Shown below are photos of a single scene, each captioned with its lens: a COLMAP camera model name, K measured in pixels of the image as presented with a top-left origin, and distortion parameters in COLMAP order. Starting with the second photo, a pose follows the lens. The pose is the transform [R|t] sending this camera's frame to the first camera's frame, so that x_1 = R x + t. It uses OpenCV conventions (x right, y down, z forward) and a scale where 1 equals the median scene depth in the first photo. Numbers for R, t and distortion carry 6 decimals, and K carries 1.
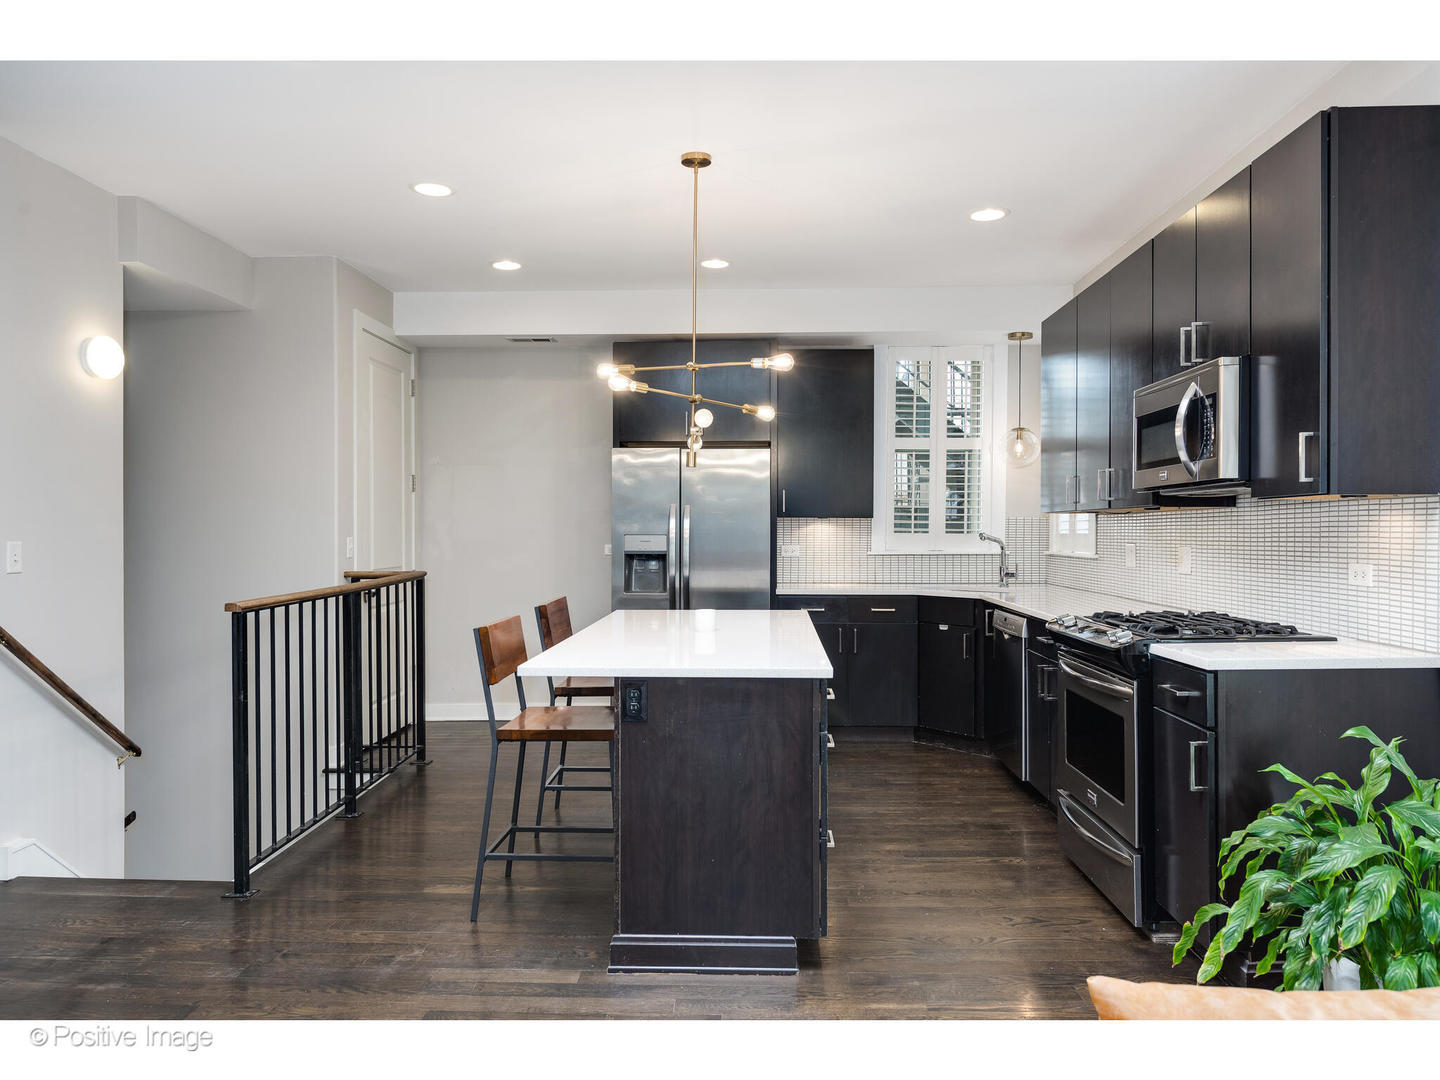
lens RADIAL K [[946.7, 0, 725.5], [0, 946.7, 533.1], [0, 0, 1]] dist [0.012305, -0.004338]
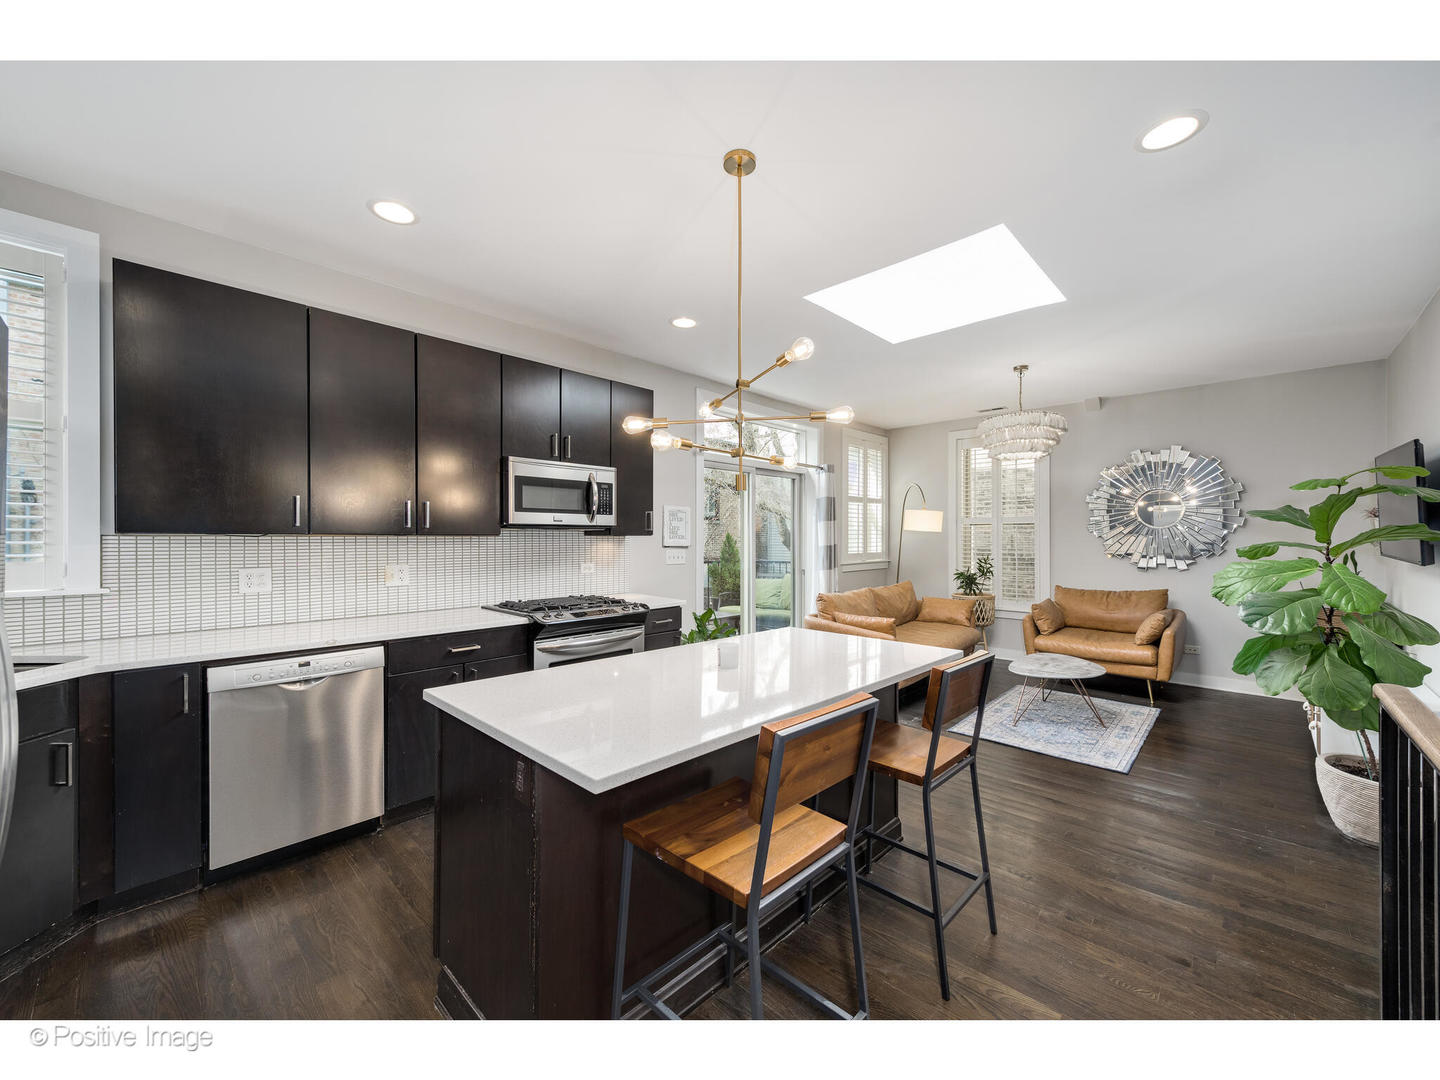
lens RADIAL K [[563.7, 0, 721.3], [0, 563.7, 535.2], [0, 0, 1]] dist [0.002462, -0.000303]
pose [[-0.750334, 0.003244, 0.661051, -0.268309], [0.000574, 0.999991, -0.004256, -0.016938], [-0.661059, -0.002814, -0.750329, 0.989966]]
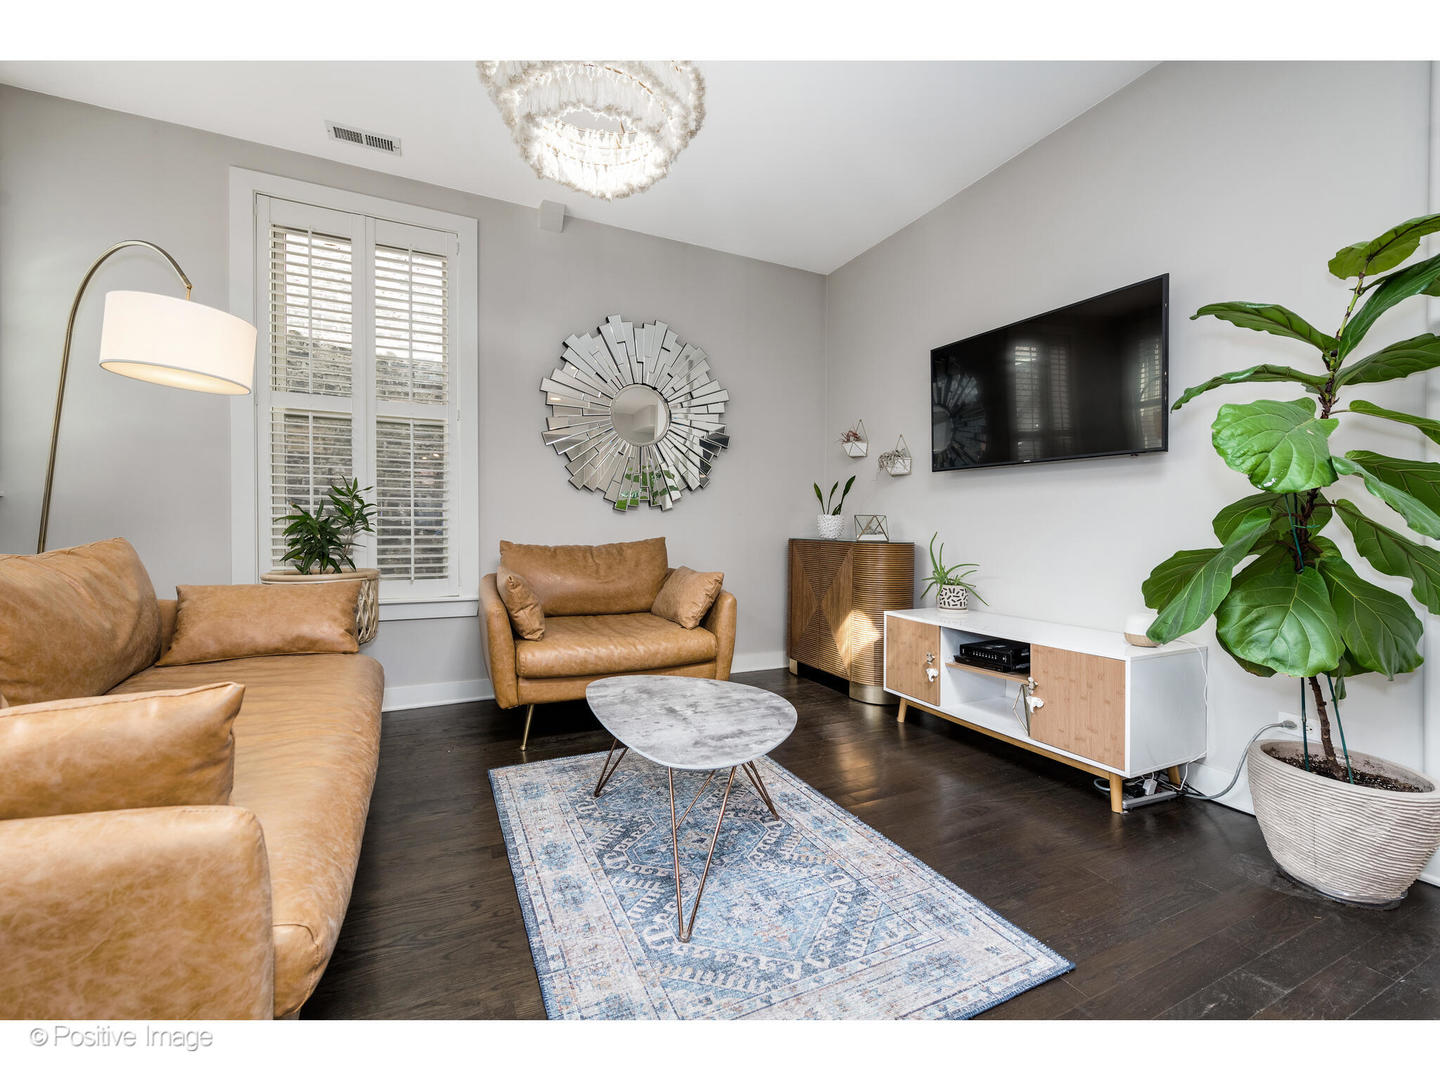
lens RADIAL K [[597.6, 0, 717.4], [0, 597.6, 537.9], [0, 0, 1]] dist [0.006898, -0.002460]
pose [[-0.883133, 0.000099, -0.469122, 0.050637], [-0.003418, 0.999972, 0.006646, 0.066563], [0.469109, 0.007473, -0.883108, 0.377017]]
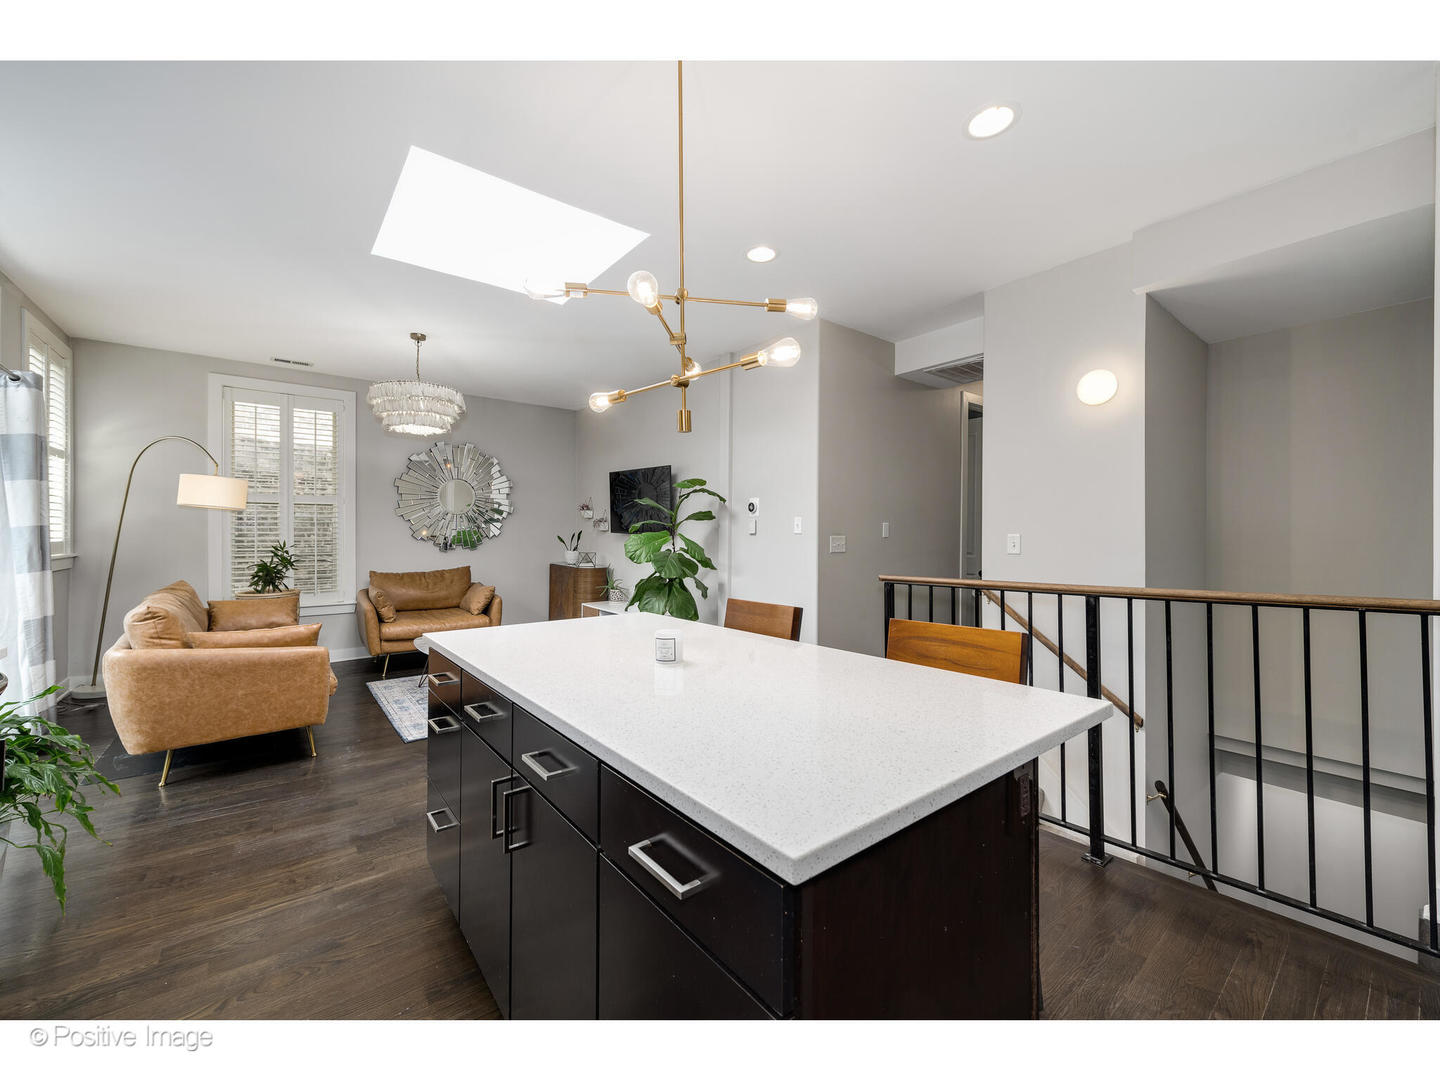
lens RADIAL K [[563.7, 0, 718.0], [0, 563.7, 531.1], [0, 0, 1]] dist [0.002462, -0.000303]
pose [[-0.752708, -0.004064, -0.658341, 0.159493], [-0.002144, 0.999991, -0.003722, 0.004926], [0.658351, -0.001390, -0.752710, 0.932698]]
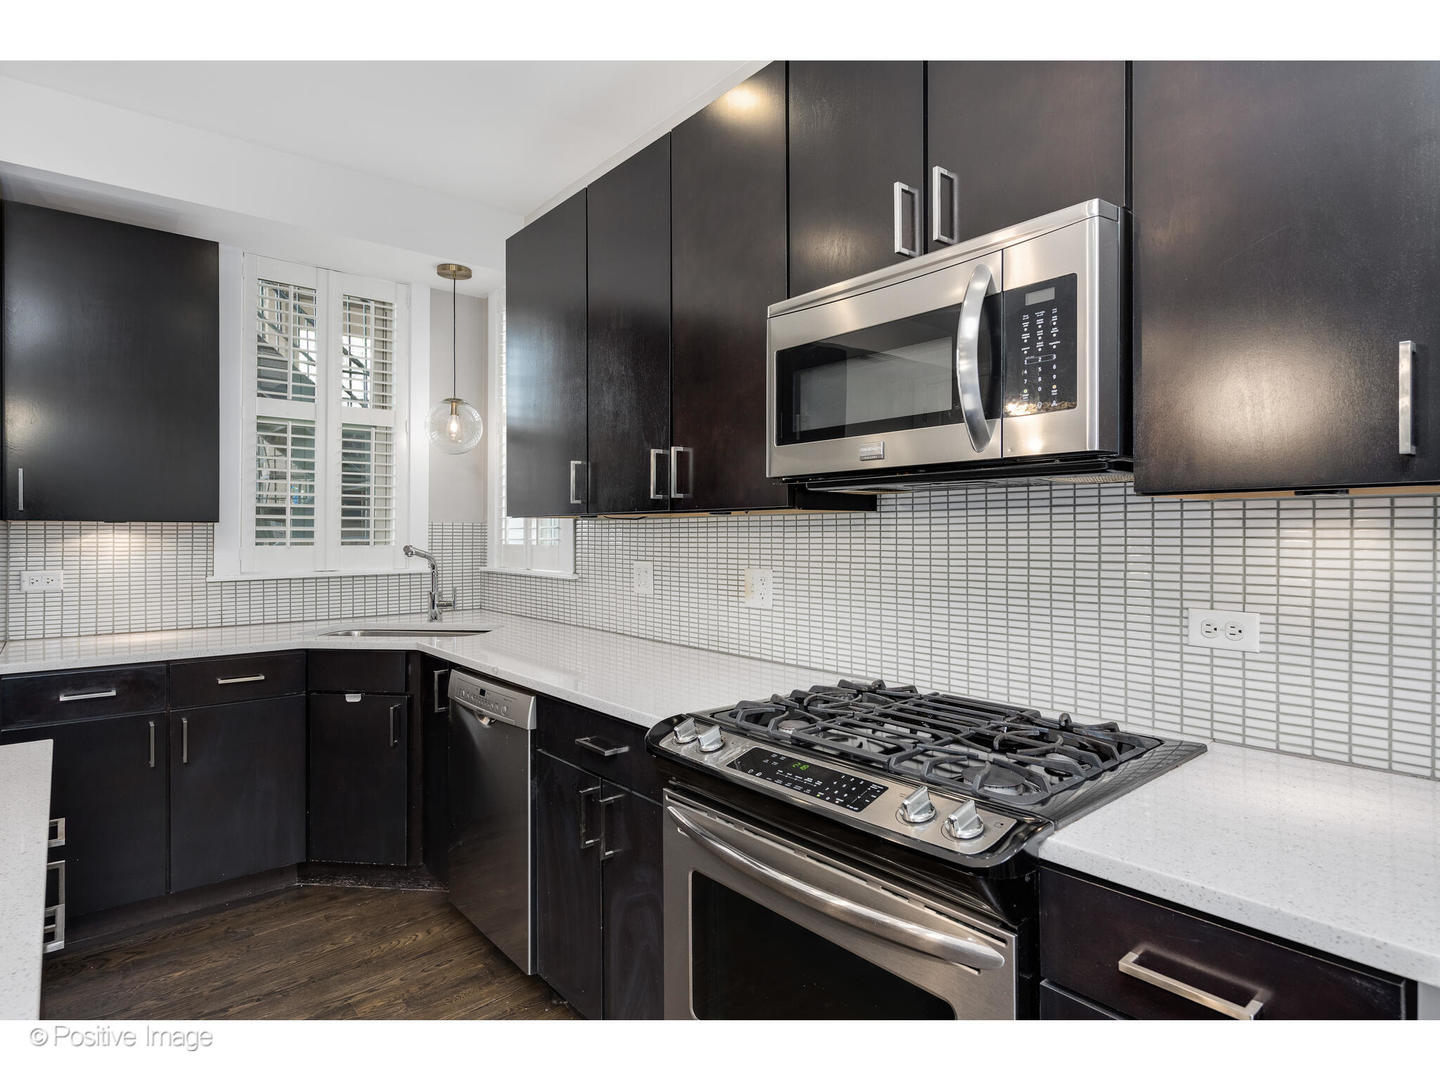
lens RADIAL K [[788.9, 0, 711.5], [0, 788.9, 531.8], [0, 0, 1]] dist [0.007908, -0.002431]
pose [[0.746357, -0.002819, 0.665540, 0.060829], [0.004174, 0.999991, -0.000445, -0.009361], [-0.665533, 0.003110, 0.746362, 0.460326]]
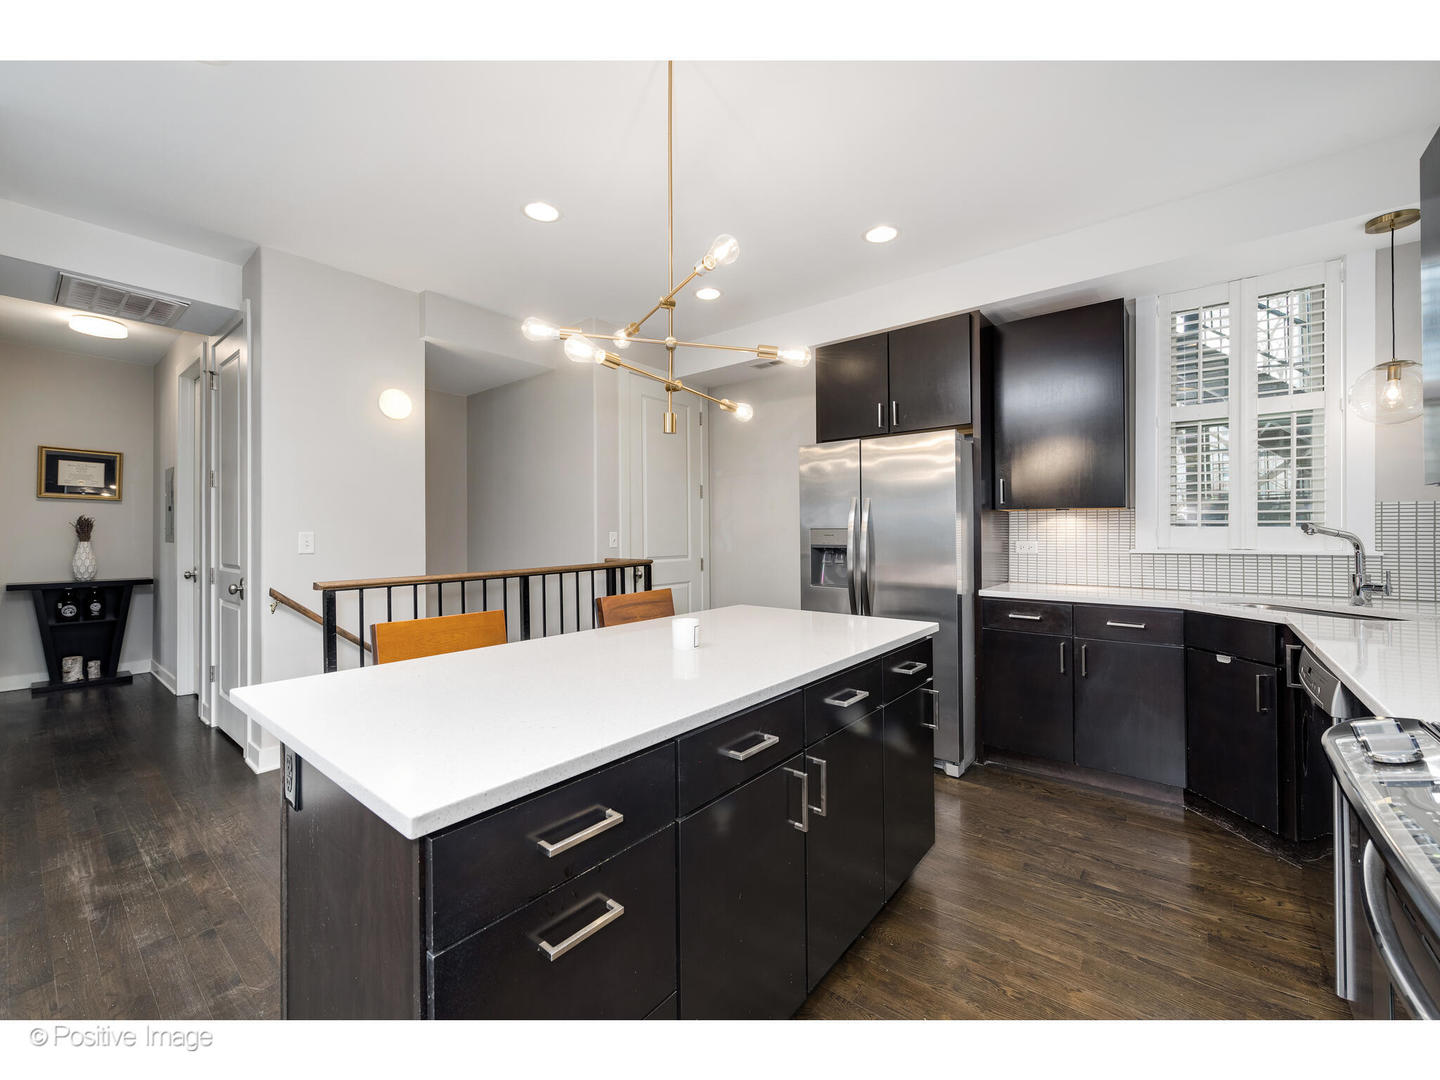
lens RADIAL K [[574.9, 0, 725.1], [0, 574.9, 529.0], [0, 0, 1]] dist [0.003906, -0.001854]
pose [[0.803734, -0.006712, -0.594950, 0.192312], [-0.000653, 0.999926, -0.012163, 0.009601], [0.594988, 0.010164, 0.803670, 0.449232]]
